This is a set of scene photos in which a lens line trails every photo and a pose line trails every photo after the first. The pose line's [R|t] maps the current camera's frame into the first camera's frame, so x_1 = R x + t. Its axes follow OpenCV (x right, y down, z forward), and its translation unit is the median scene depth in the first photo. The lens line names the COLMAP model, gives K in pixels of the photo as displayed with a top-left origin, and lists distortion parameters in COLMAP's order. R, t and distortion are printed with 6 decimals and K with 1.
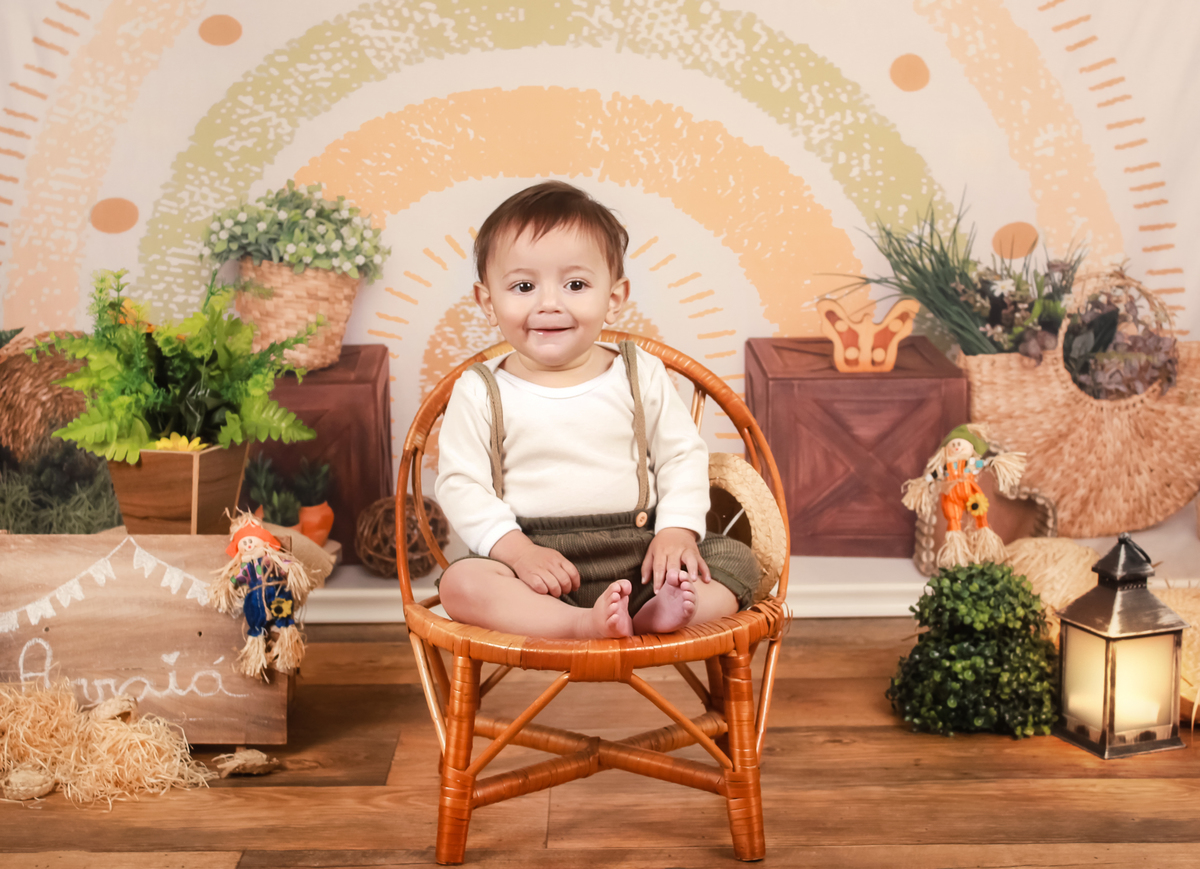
lens RADIAL K [[2234.4, 0, 586.0], [0, 2234.4, 465.9], [0, 0, 1]] dist [-0.003859, -0.012567]
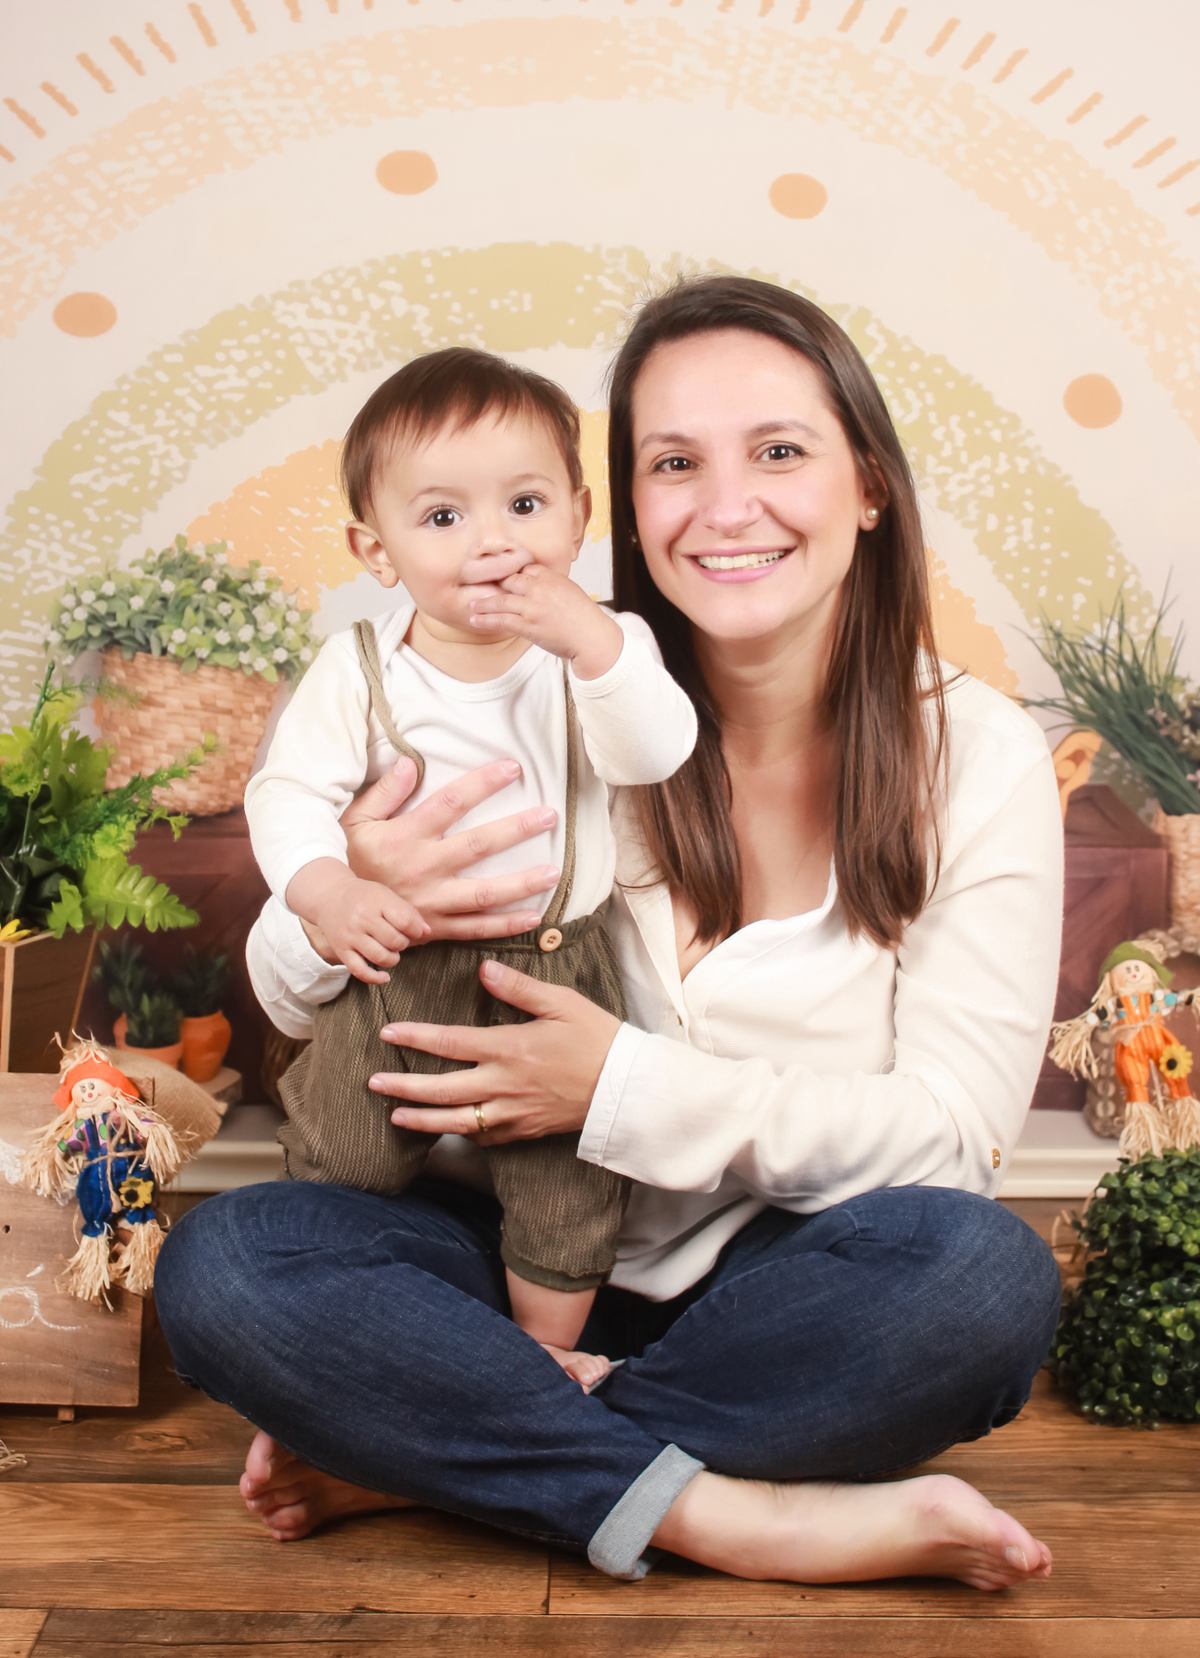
lens RADIAL K [[2741.2, 0, 628.5], [0, 2741.2, 785.9], [0, 0, 1]] dist [-0.071044, 0.036831]
pose [[0.999570, 0.022365, 0.018945, -0.010298], [-0.021354, 0.998422, -0.051941, -0.011659], [-0.020077, 0.051514, 0.998470, 0.170557]]
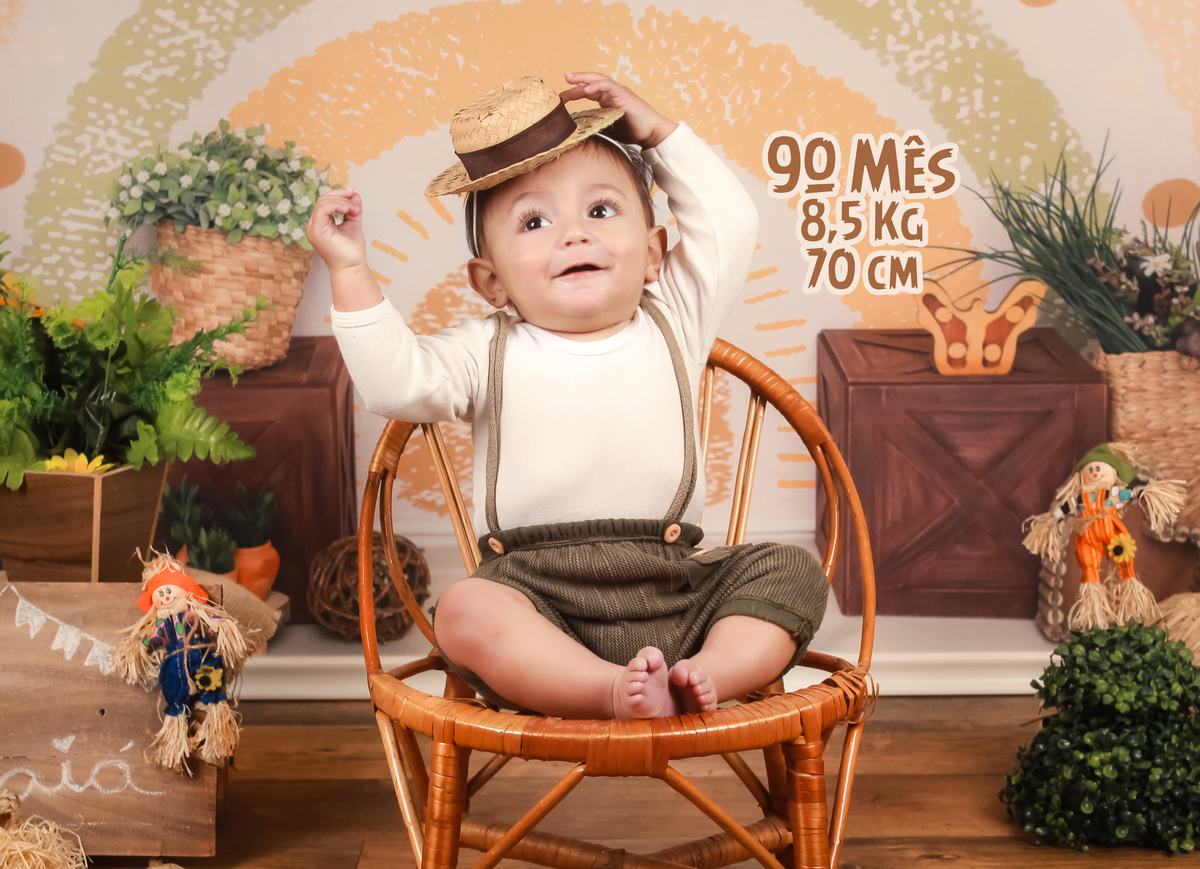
lens RADIAL K [[2876.7, 0, 597.2], [0, 2876.7, 540.6], [0, 0, 1]] dist [0.014951, 0.129325]
pose [[0.999980, 0.004605, -0.004407, 0.000425], [-0.004546, 0.999903, 0.013193, 0.002230], [0.004467, -0.013172, 0.999903, 0.013863]]
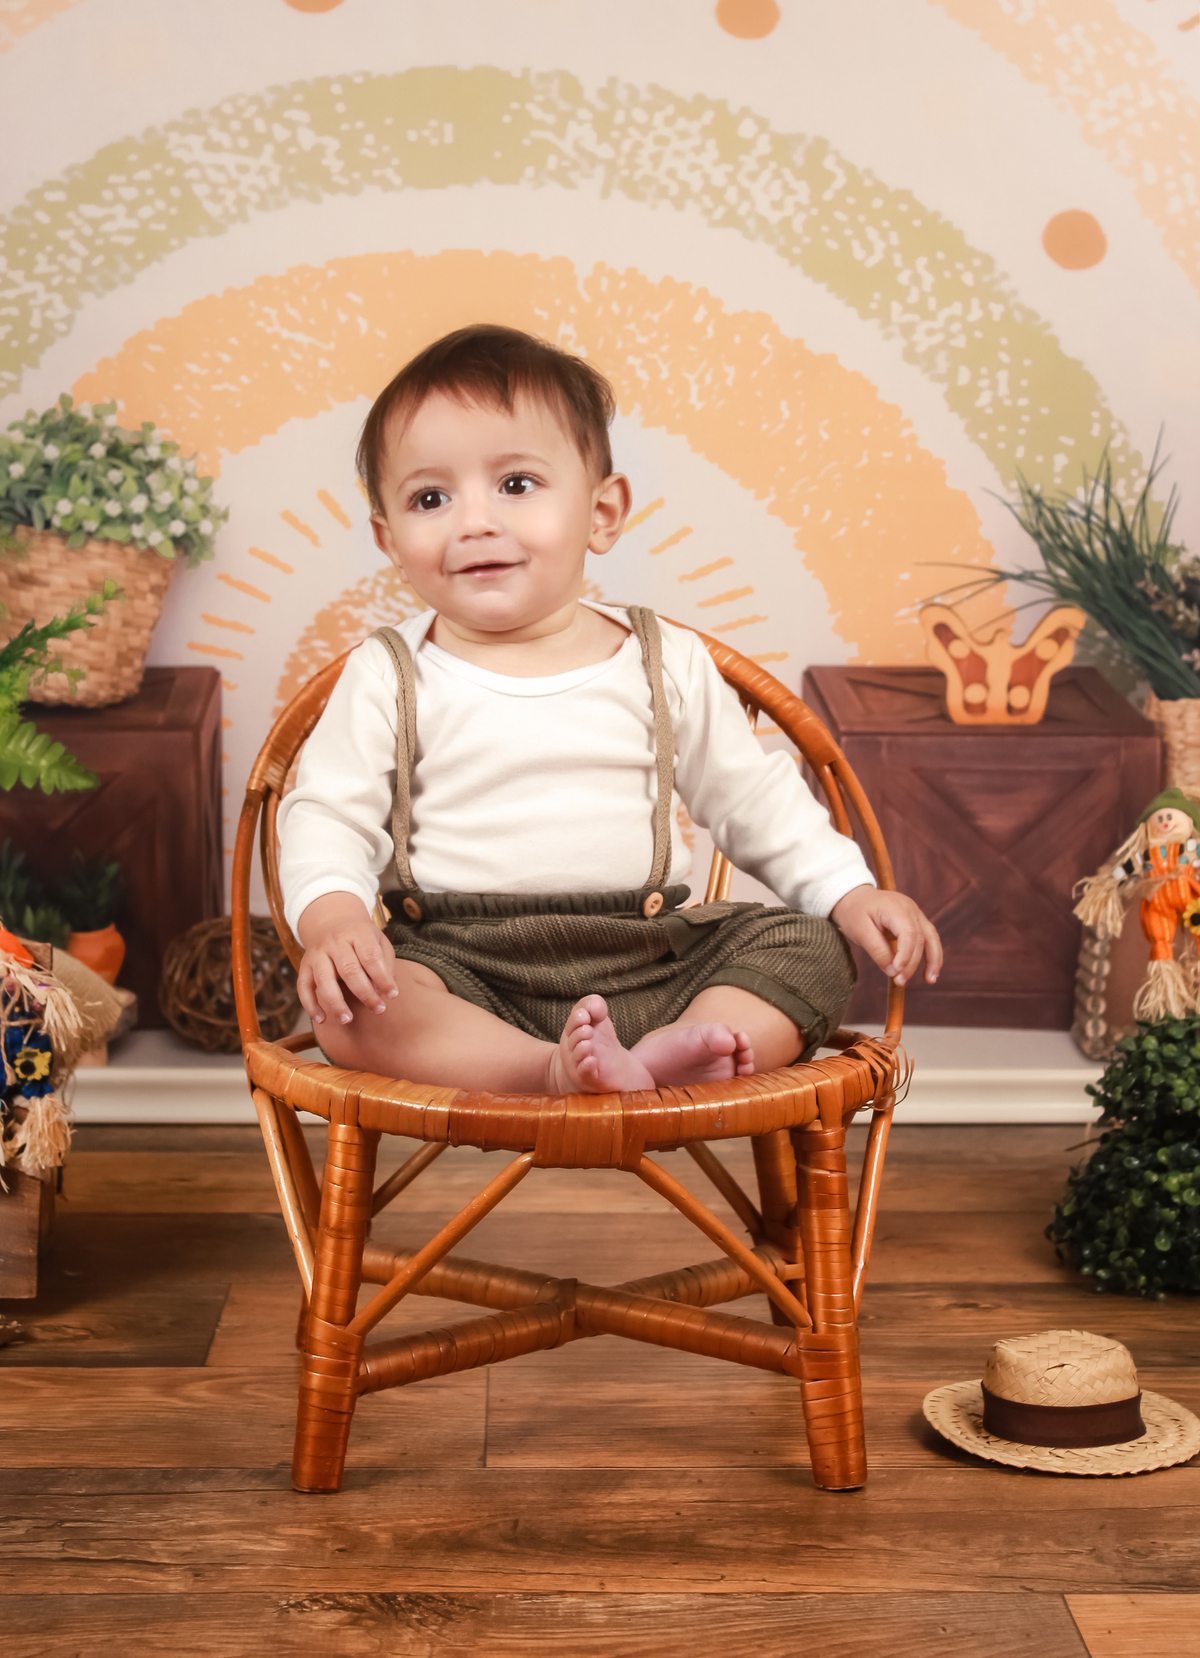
lens RADIAL K [[3293.1, 0, 610.0], [0, 3293.1, 814.0], [0, 0, 1]] dist [0.021340, 0.108862]
pose [[0.999347, 0.015380, 0.032702, -0.011002], [-0.013551, 0.998369, -0.055458, 0.034692], [-0.033502, 0.054979, 0.997925, 0.099734]]
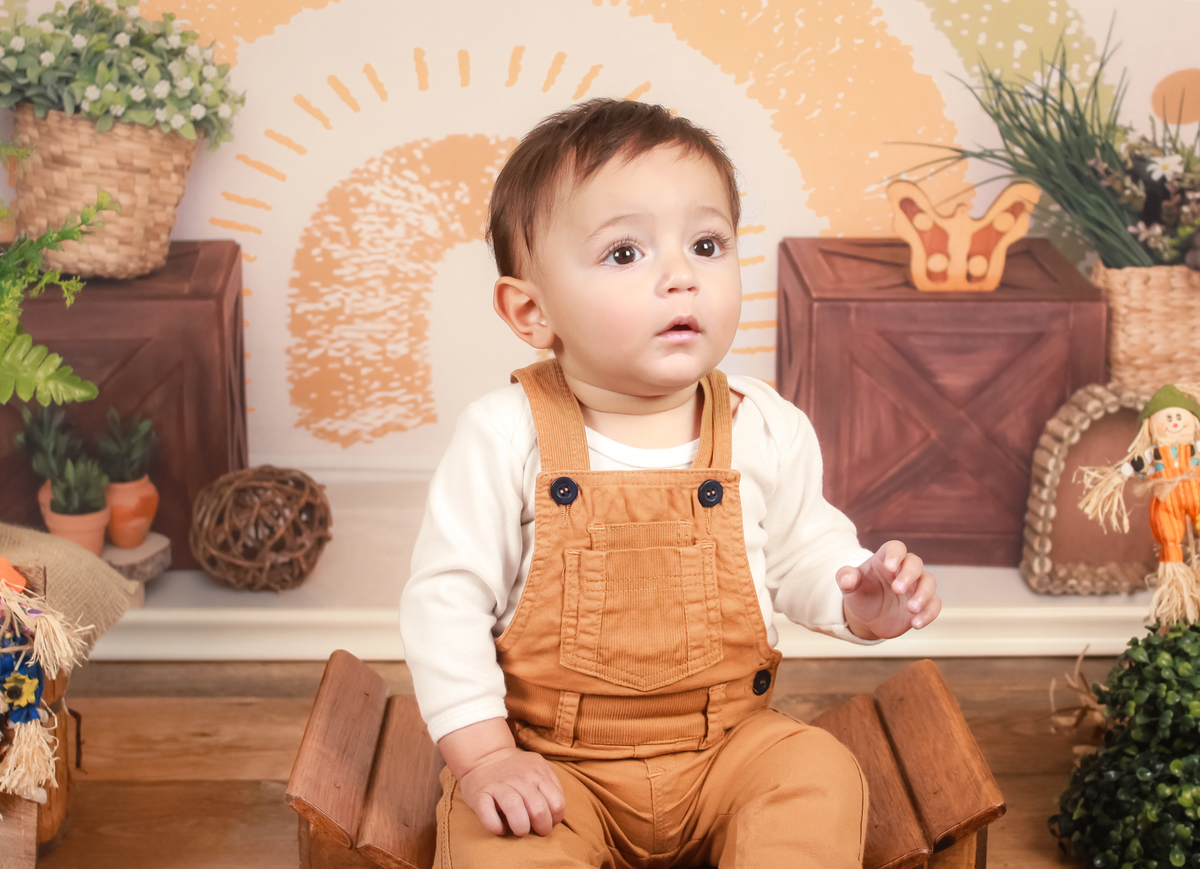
lens RADIAL K [[2351.5, 0, 602.7], [0, 2351.5, 444.8], [0, 0, 1]] dist [-0.031106, 0.032000]
pose [[0.999320, 0.009769, 0.035562, -0.005540], [-0.010961, 0.999379, 0.033476, -0.018646], [-0.035213, -0.033843, 0.998807, 0.302426]]
